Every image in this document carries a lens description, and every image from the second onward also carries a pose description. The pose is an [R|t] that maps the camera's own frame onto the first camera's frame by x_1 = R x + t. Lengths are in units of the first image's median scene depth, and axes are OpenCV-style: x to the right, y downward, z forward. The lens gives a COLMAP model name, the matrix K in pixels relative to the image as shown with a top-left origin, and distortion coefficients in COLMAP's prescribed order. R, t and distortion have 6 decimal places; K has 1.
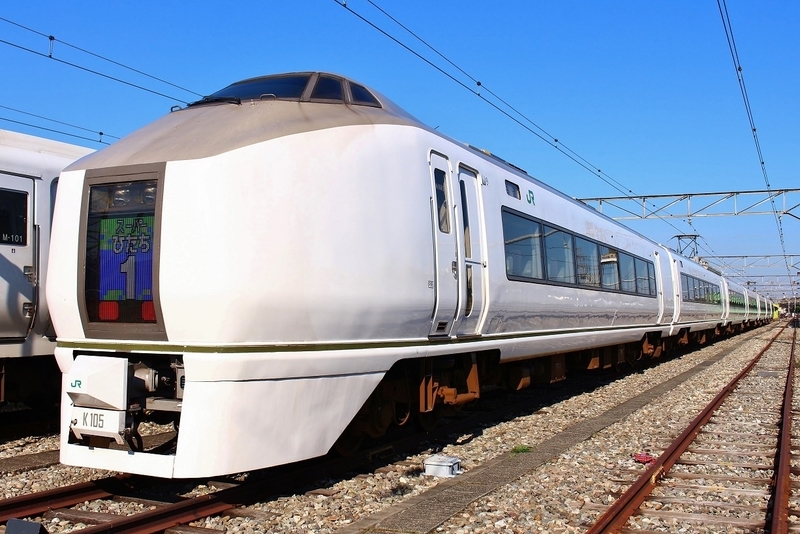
lens RADIAL K [[890.0, 0, 398.6], [0, 890.0, 271.8], [0, 0, 1]] dist [-0.142753, 0.000000]
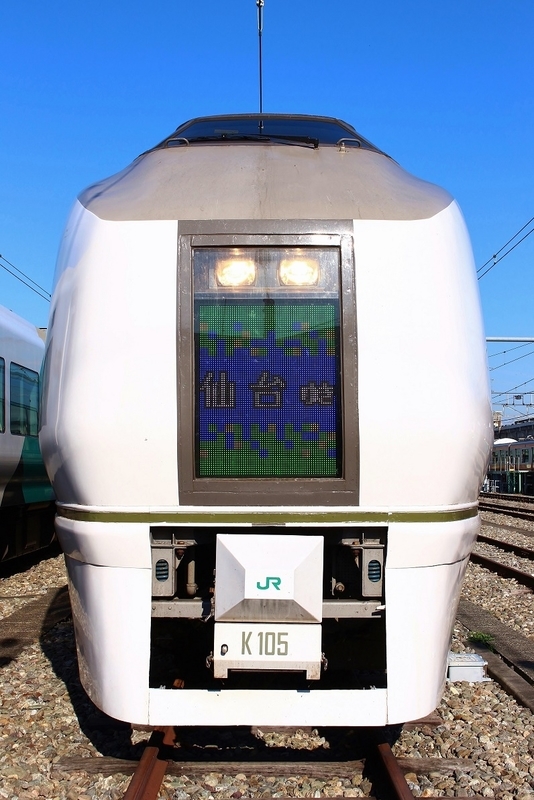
lens RADIAL K [[1067.2, 0, 258.8], [0, 1067.2, 400.9], [0, 0, 1]] dist [-0.107819, 0.000000]
pose [[0.912411, 0.020356, 0.408769, -0.642031], [-0.014304, 0.999738, -0.017857, 0.018873], [-0.409025, 0.010446, 0.912463, 0.340583]]
